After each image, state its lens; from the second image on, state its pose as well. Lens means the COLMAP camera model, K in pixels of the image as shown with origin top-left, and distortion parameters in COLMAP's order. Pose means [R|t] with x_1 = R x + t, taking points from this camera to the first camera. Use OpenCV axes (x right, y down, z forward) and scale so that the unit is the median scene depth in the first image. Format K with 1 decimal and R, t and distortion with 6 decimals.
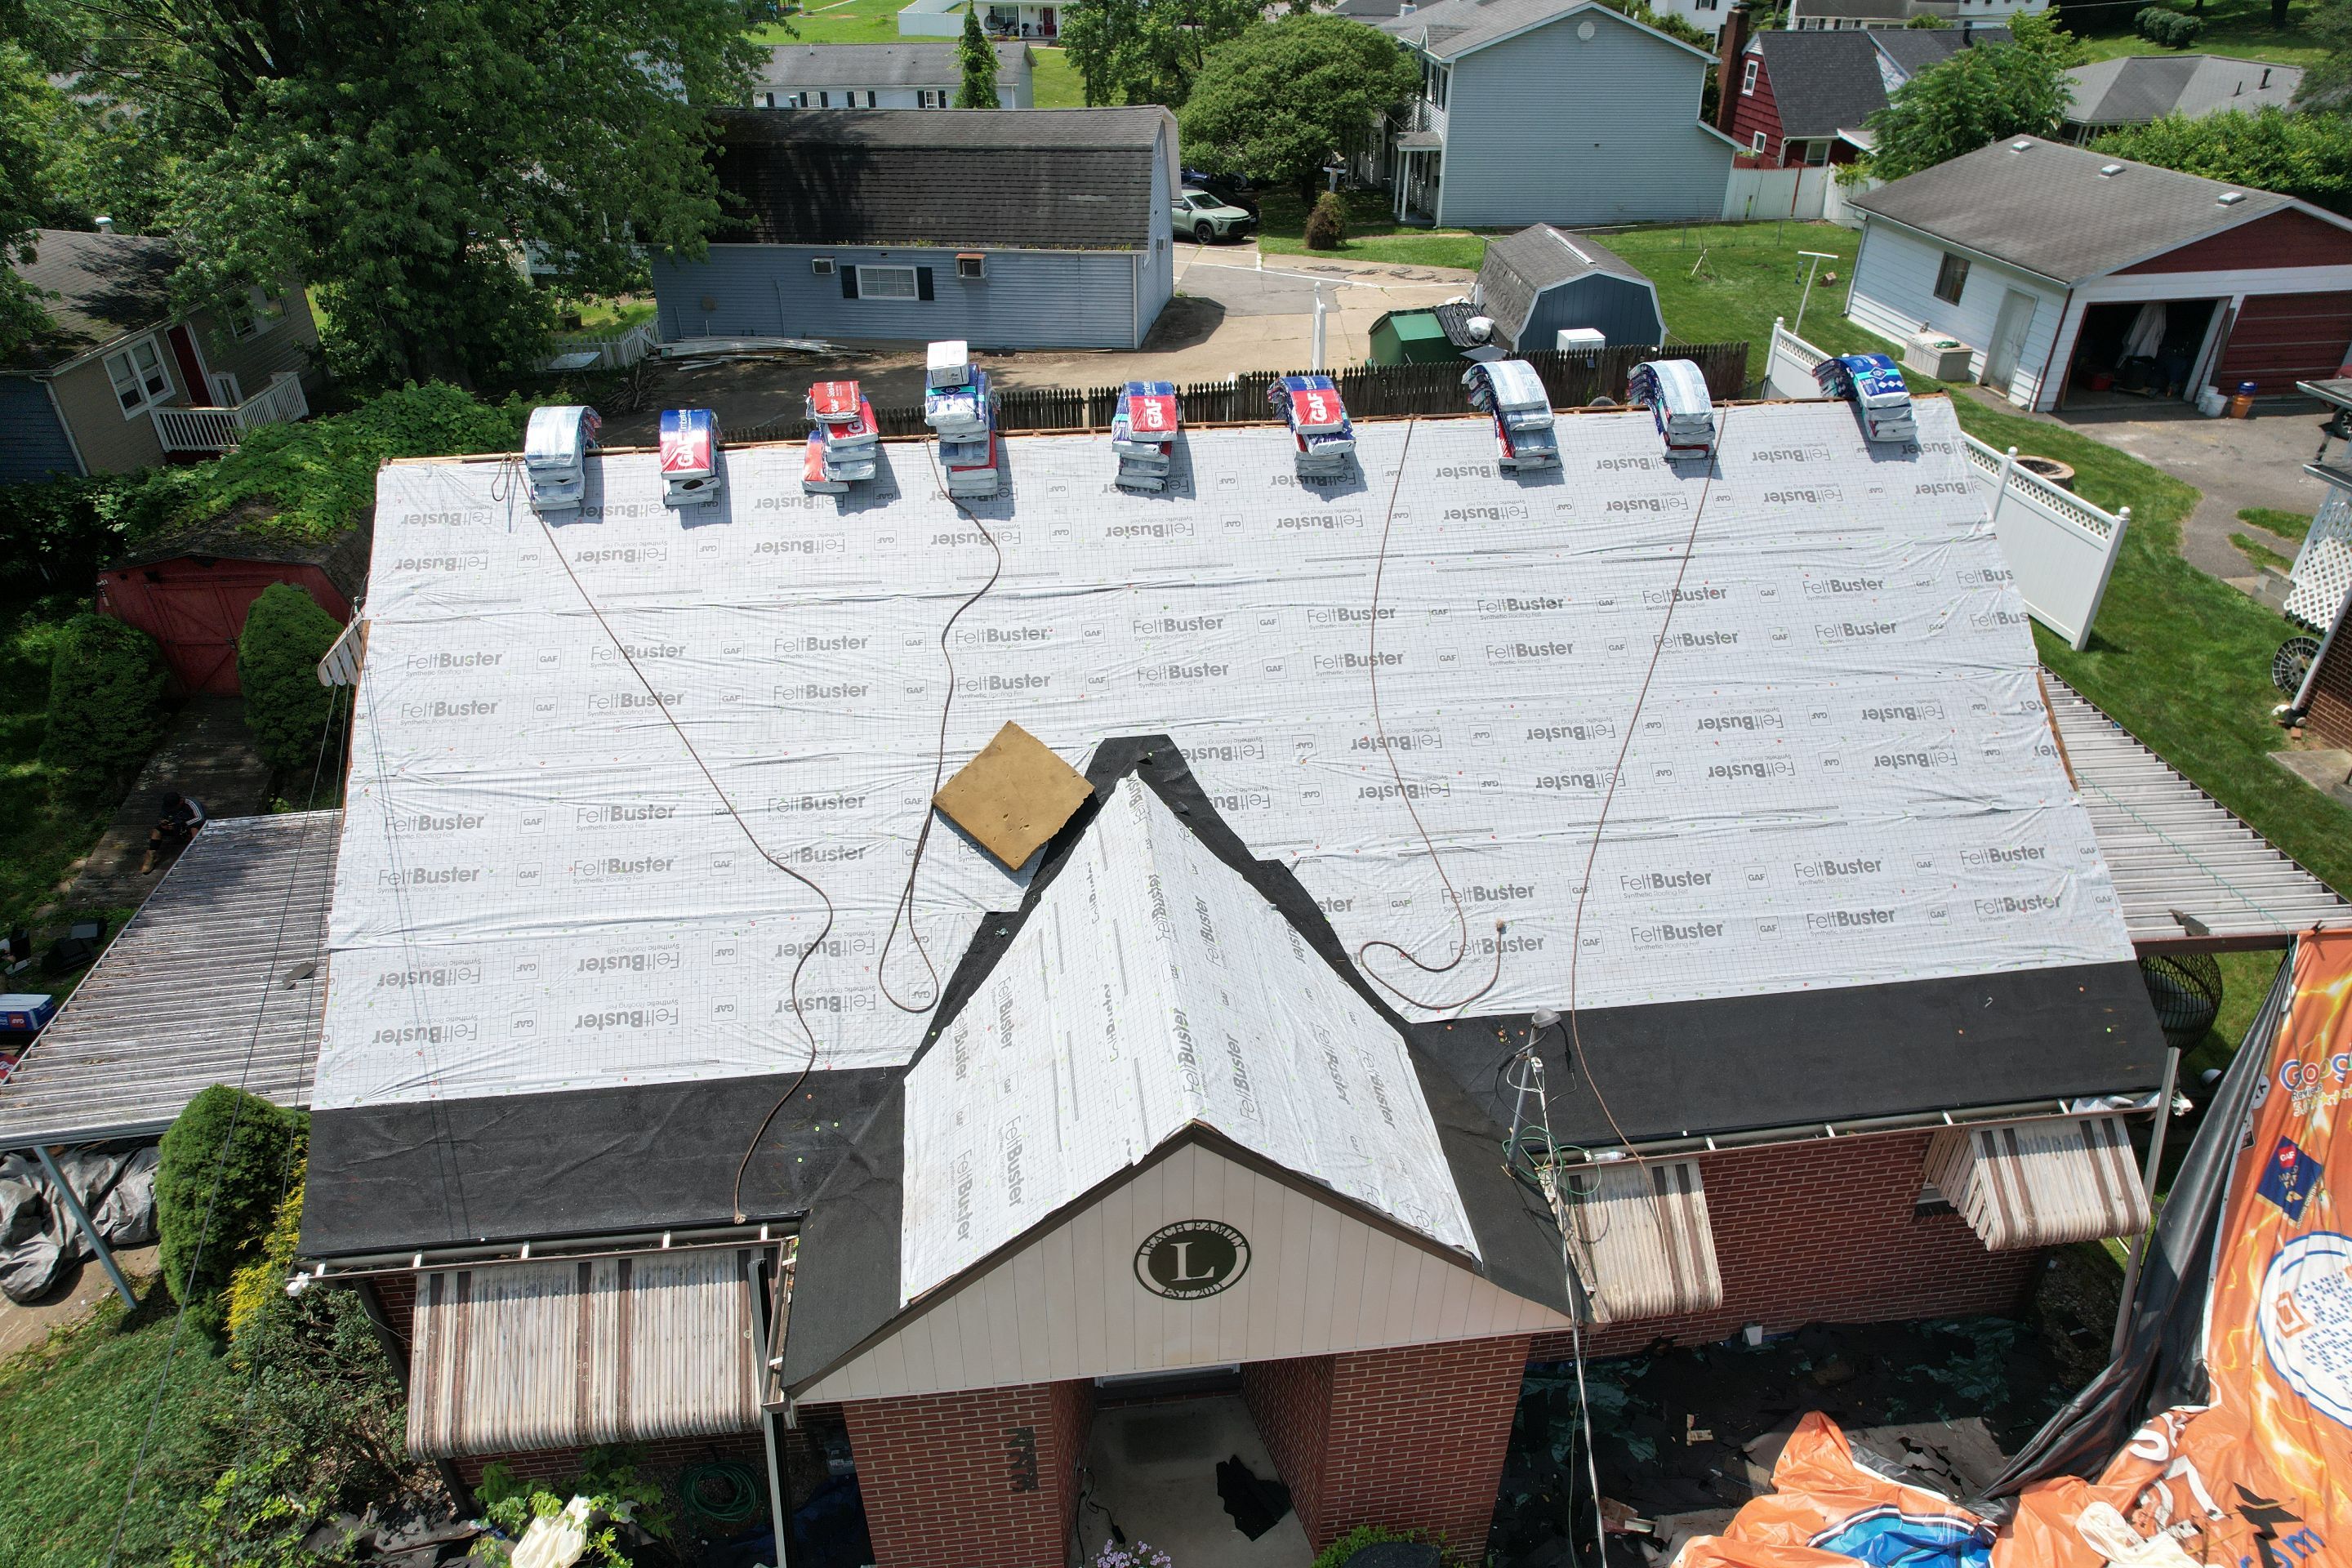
lens RADIAL K [[1499.6, 0, 1175.4], [0, 1499.6, 798.0], [0, 0, 1]] dist [-0.078469, 0.067123]
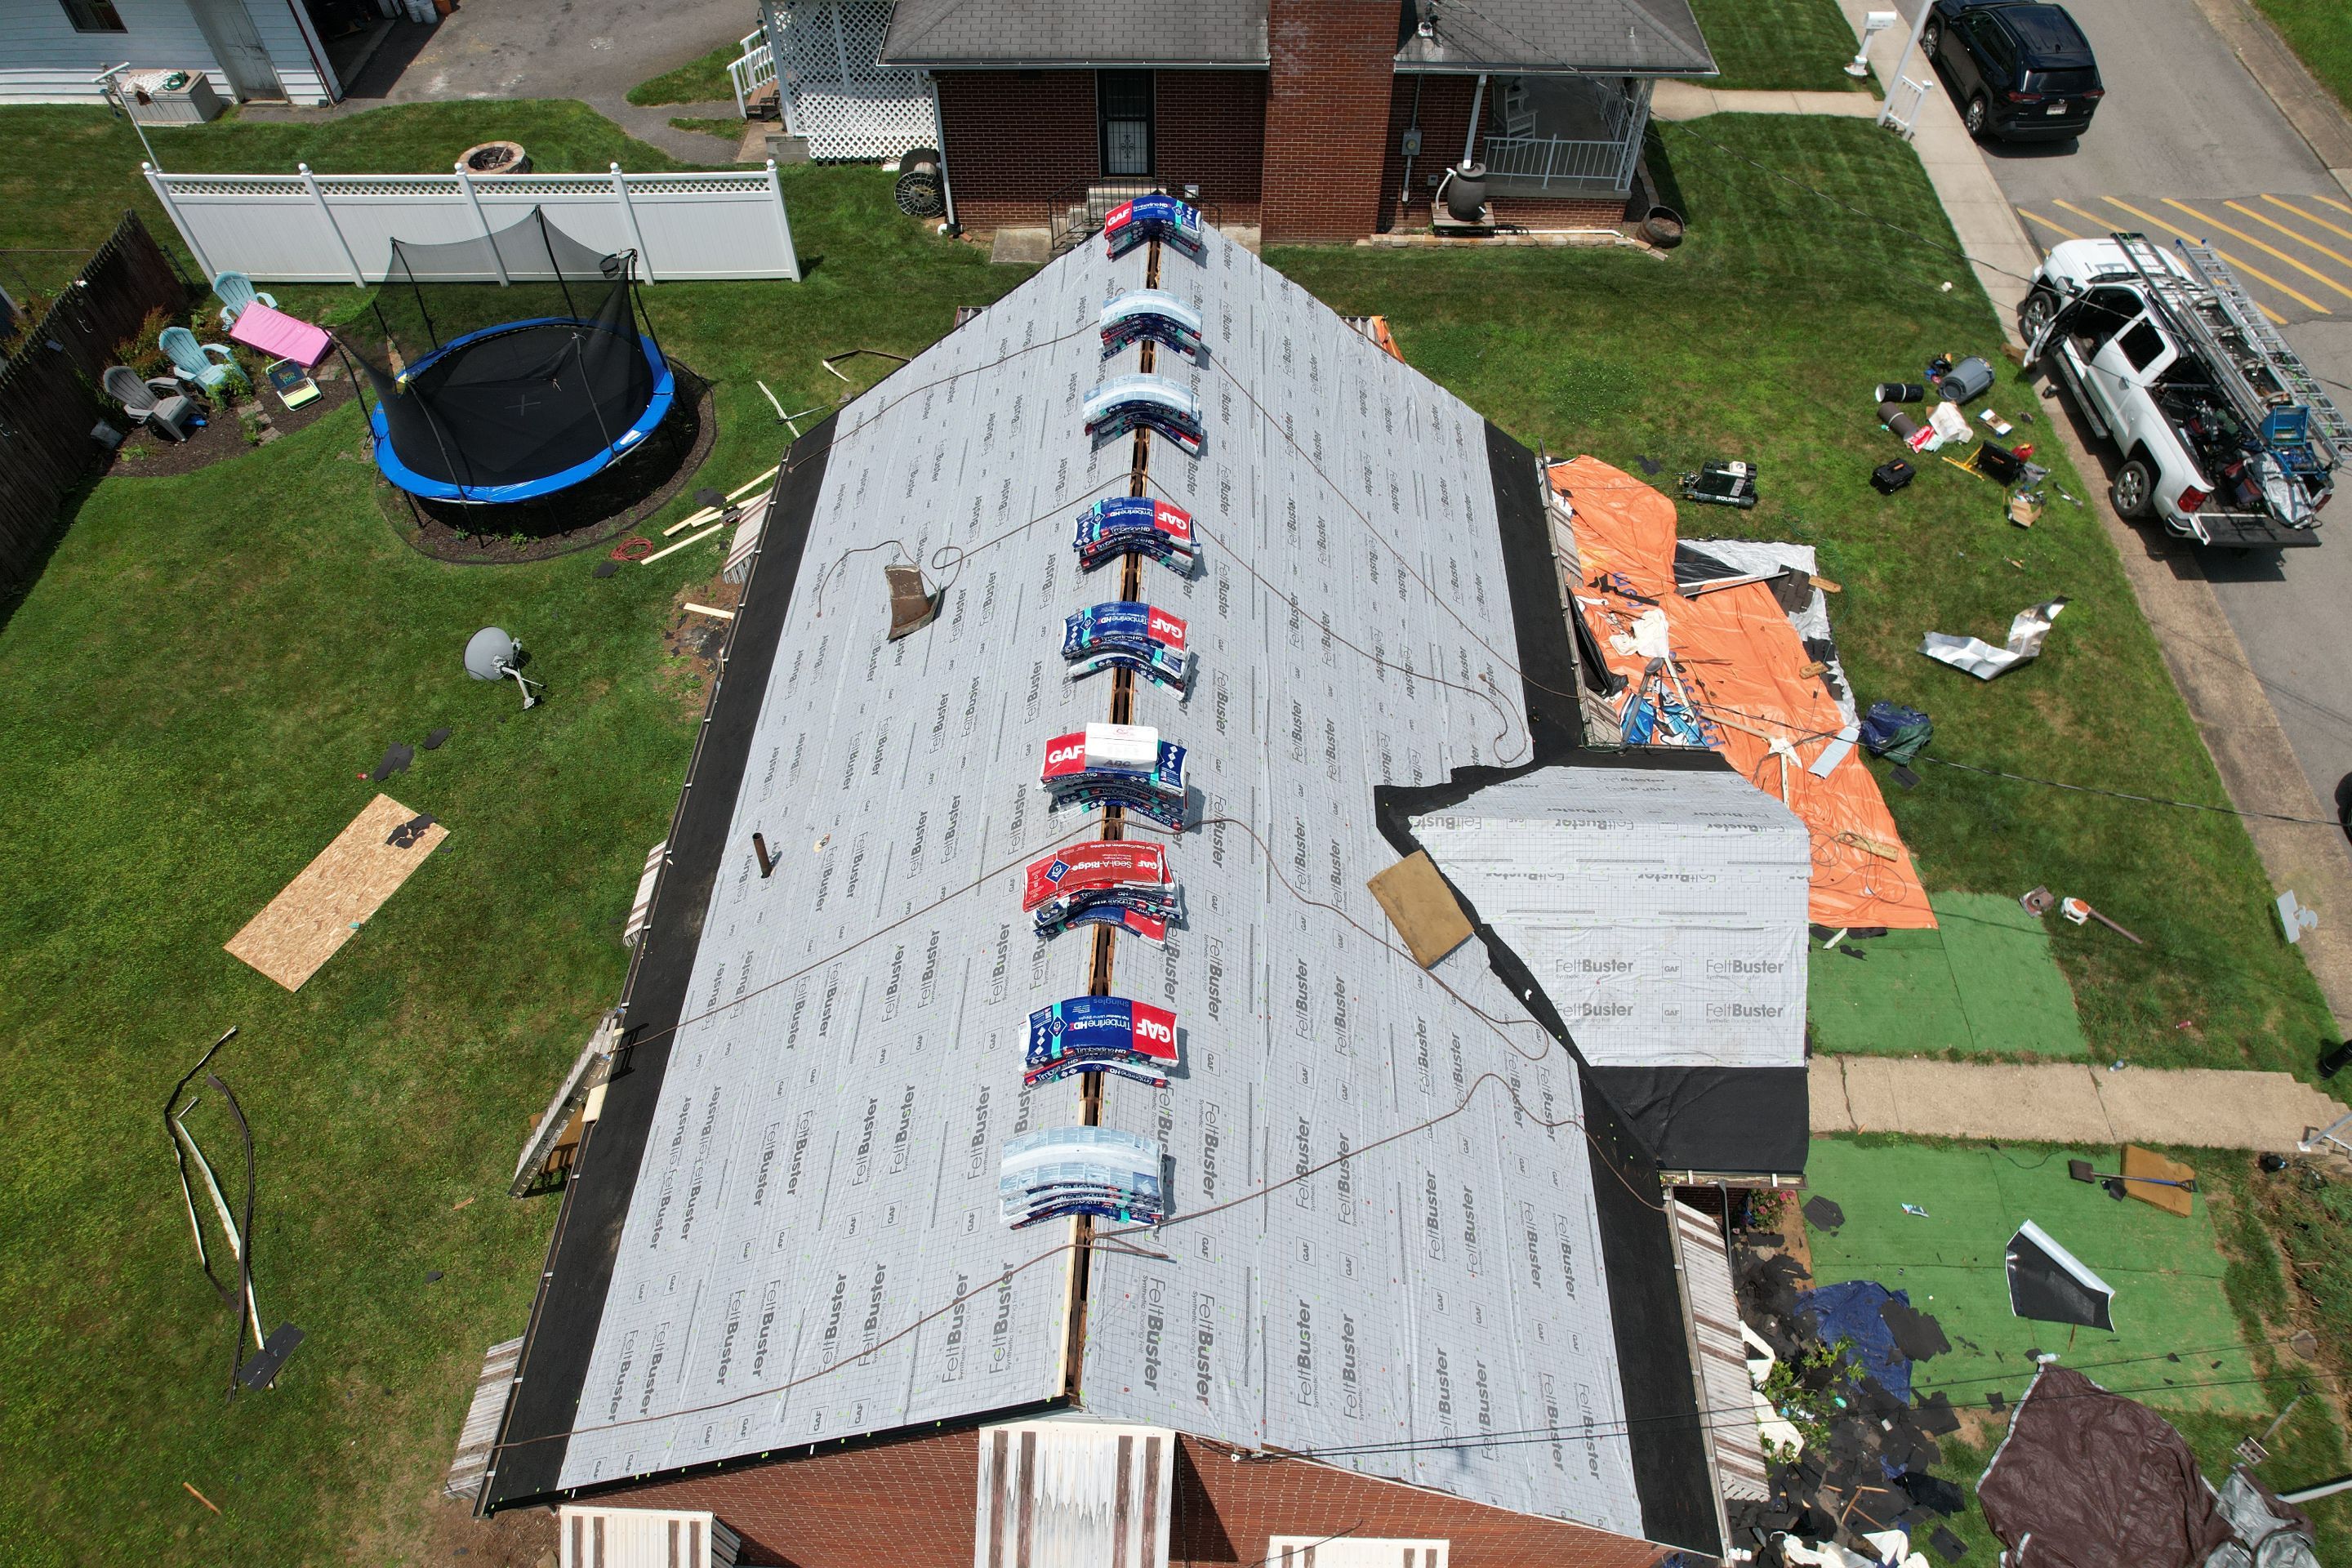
lens RADIAL K [[1499.6, 0, 1174.7], [0, 1499.6, 782.5], [0, 0, 1]] dist [-0.078469, 0.067123]
pose [[0.151272, -0.772292, 0.616994, -0.767130], [0.534106, 0.589077, 0.606399, -0.856298], [-0.831774, 0.237809, 0.501597, 0.521424]]
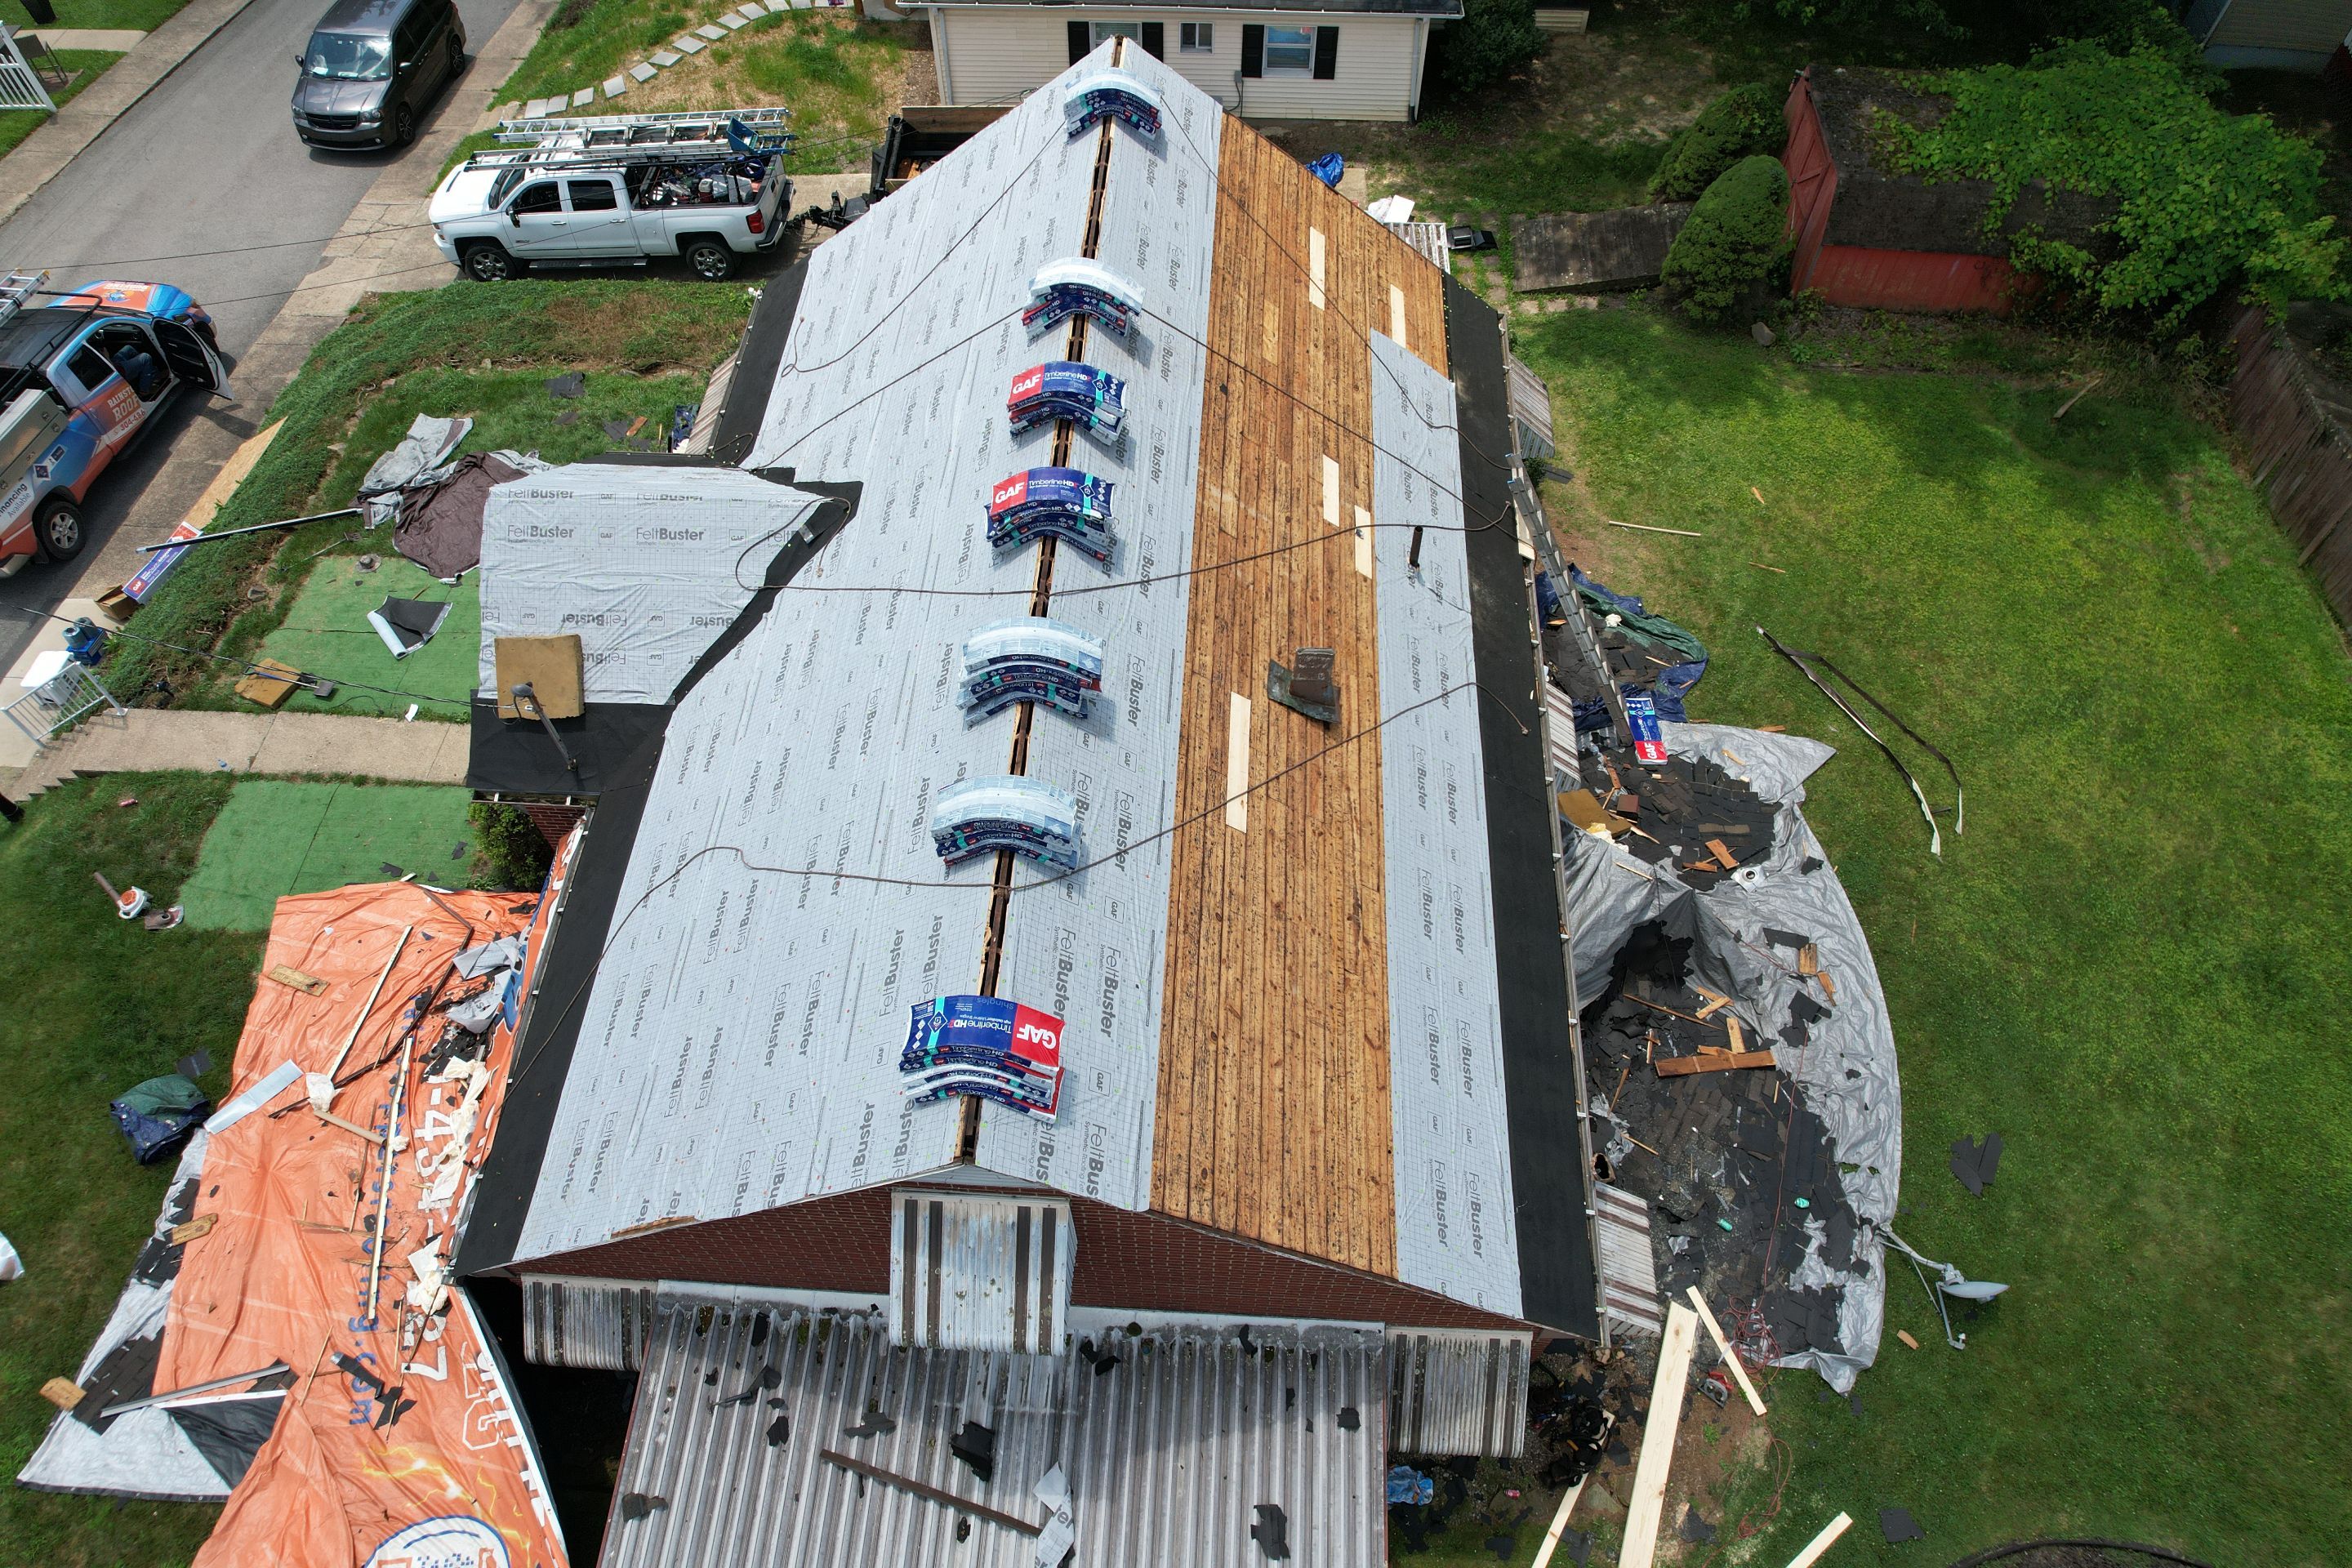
lens RADIAL K [[1499.6, 0, 1191.8], [0, 1499.6, 808.8], [0, 0, 1]] dist [-0.078469, 0.067123]
pose [[-0.169366, 0.826643, -0.536634, 0.858019], [-0.529083, 0.383125, 0.757157, -1.087737], [0.831497, 0.412160, 0.372474, 0.853810]]
